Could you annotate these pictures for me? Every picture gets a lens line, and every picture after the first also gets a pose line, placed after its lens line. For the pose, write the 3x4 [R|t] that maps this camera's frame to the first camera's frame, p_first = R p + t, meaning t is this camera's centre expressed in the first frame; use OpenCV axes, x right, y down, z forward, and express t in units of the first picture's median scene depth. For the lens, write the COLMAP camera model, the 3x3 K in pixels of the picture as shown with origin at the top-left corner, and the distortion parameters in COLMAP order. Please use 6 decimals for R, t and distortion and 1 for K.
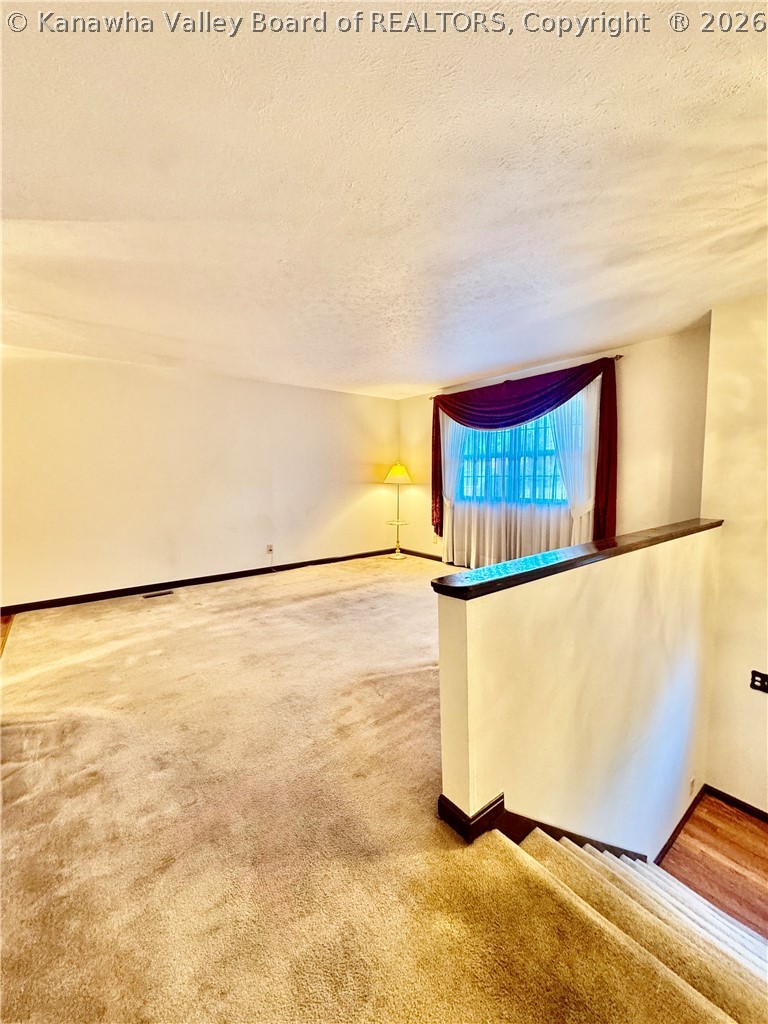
lens RADIAL K [[409.4, 0, 386.2], [0, 409.4, 513.6], [0, 0, 1]] dist [-0.004141, 0.000439]
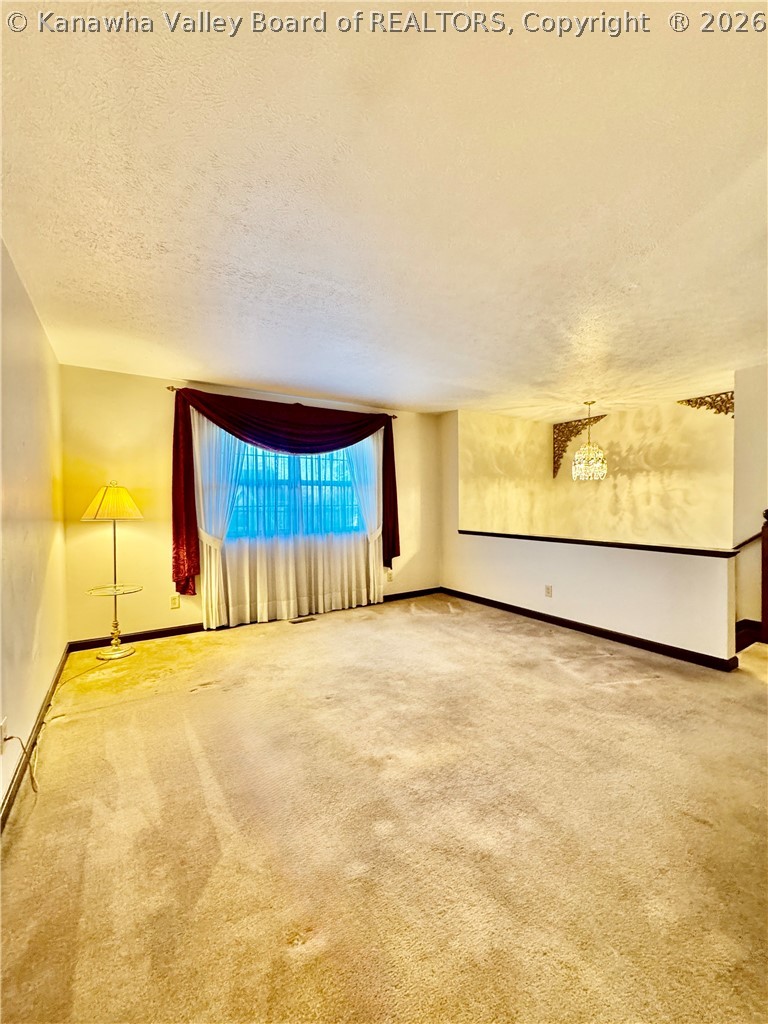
lens RADIAL K [[409.4, 0, 386.2], [0, 409.4, 513.6], [0, 0, 1]] dist [-0.004141, 0.000439]
pose [[0.094186, -0.006230, 0.995535, -0.589551], [0.103748, 0.994597, -0.003591, -0.049319], [-0.990134, 0.103623, 0.094323, 0.705010]]
